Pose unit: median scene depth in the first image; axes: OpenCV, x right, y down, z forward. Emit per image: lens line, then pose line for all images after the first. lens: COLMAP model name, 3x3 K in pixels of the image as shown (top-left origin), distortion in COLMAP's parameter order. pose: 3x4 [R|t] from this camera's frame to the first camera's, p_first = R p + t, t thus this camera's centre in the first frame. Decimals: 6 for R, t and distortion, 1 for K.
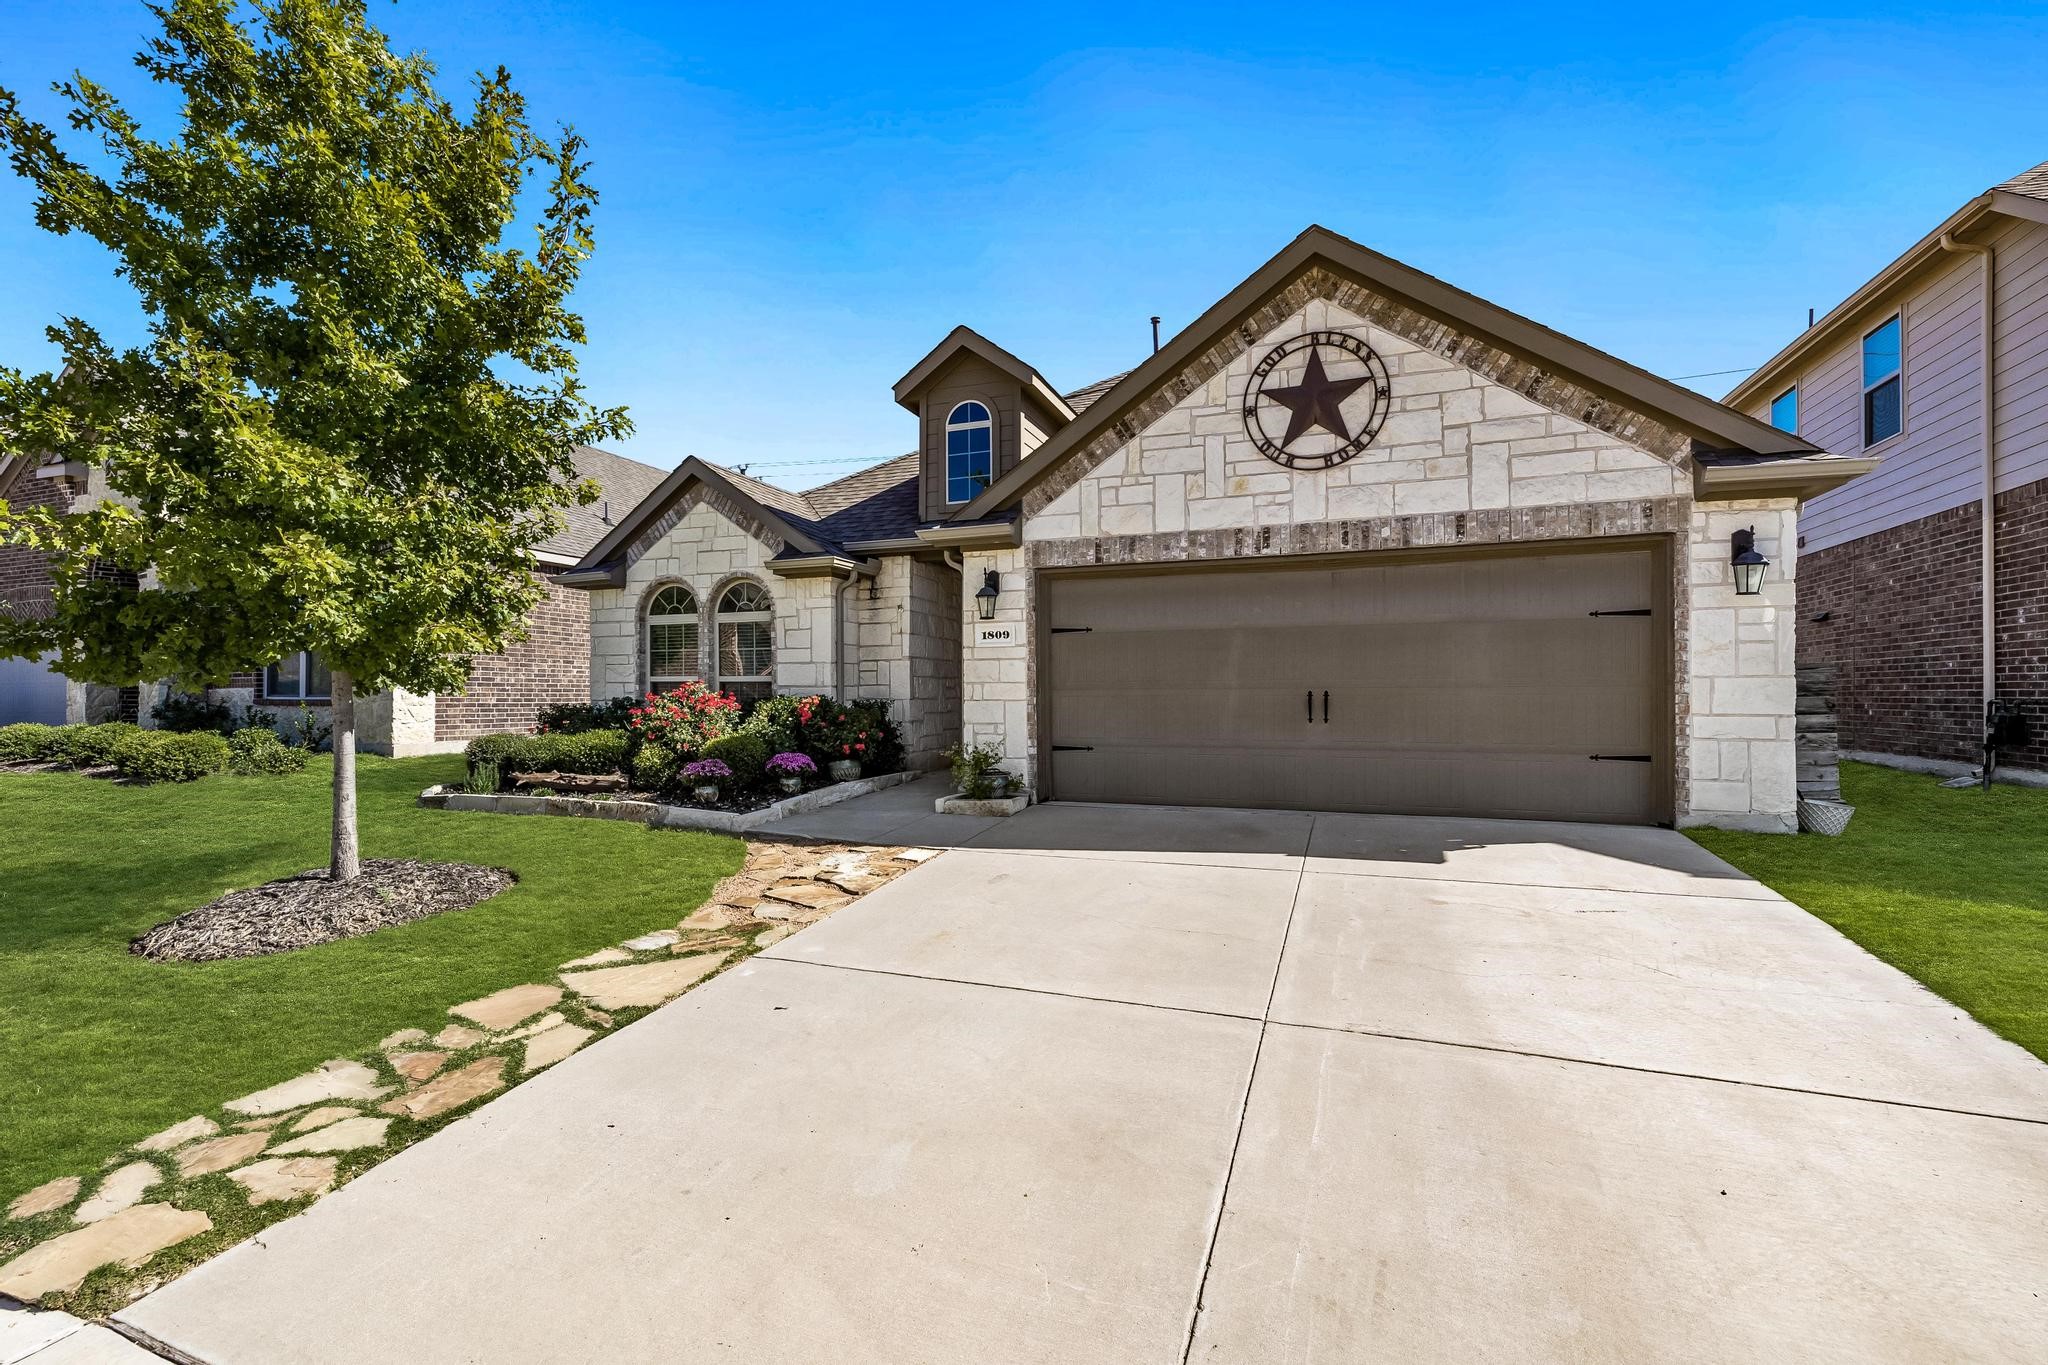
lens RADIAL K [[852.6, 0, 1024.0], [0, 852.6, 682.5], [0, 0, 1]] dist [0.001216, -0.000120]
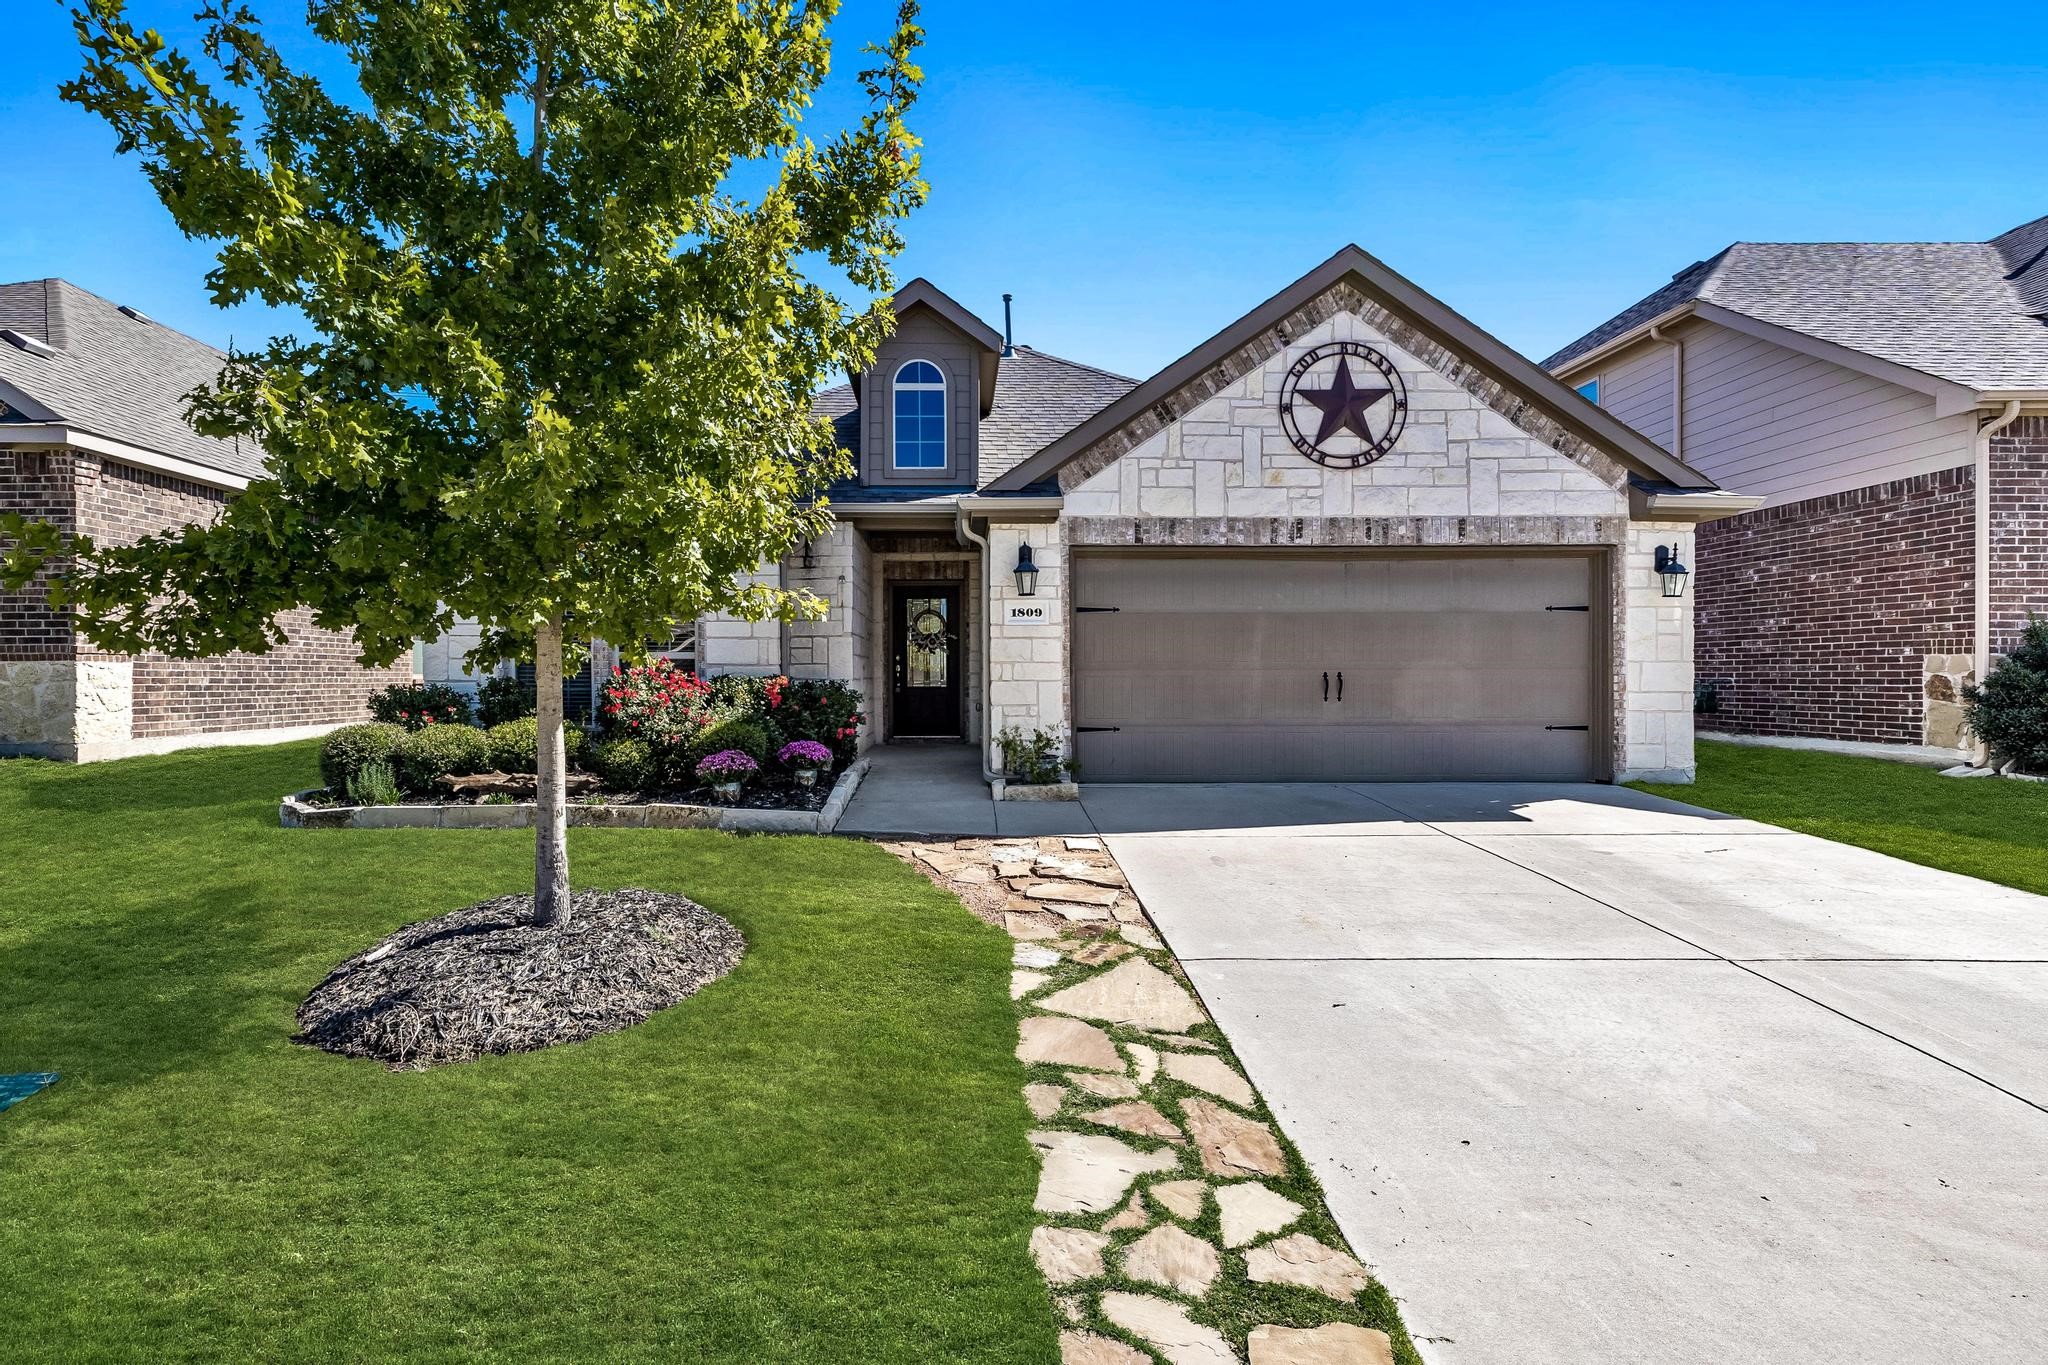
lens RADIAL K [[871.9, 0, 1017.3], [0, 871.9, 667.3], [0, 0, 1]] dist [0.000740, 0.000125]
pose [[0.939355, 0.004627, 0.342914, -0.425948], [-0.006429, 0.999971, 0.004119, 0.002000], [-0.342885, -0.006074, 0.939358, 0.095316]]
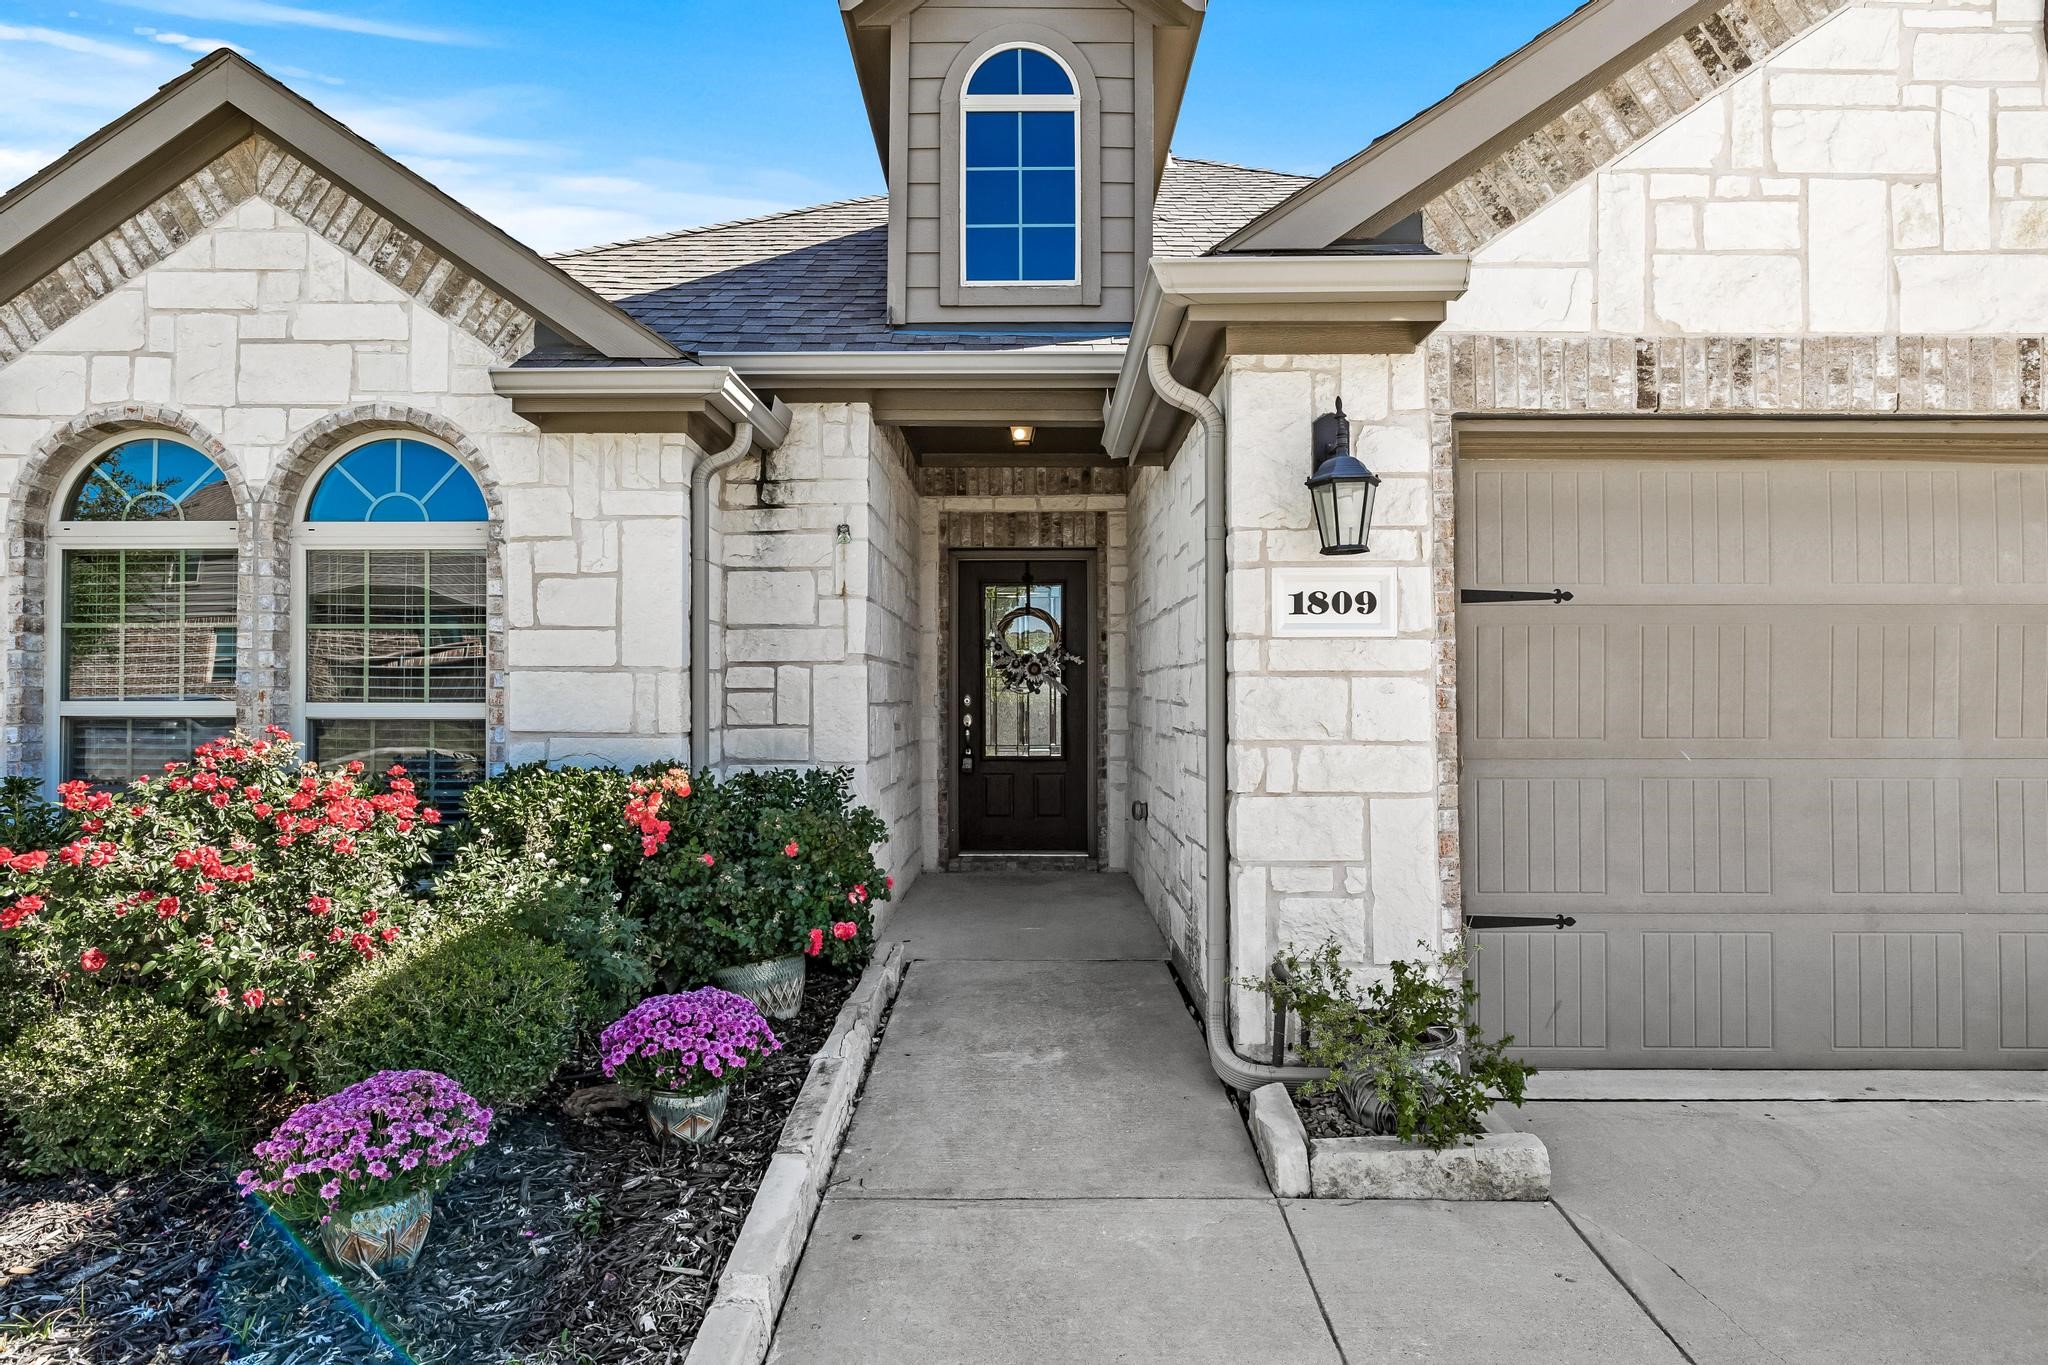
lens RADIAL K [[1164.2, 0, 1102.4], [0, 1164.2, 676.2], [0, 0, 1]] dist [-0.002957, 0.000234]
pose [[0.945133, 0.010166, 0.326529, -0.307076], [-0.007357, 0.999925, -0.009837, -0.023650], [-0.326604, 0.006895, 0.945136, 0.664440]]
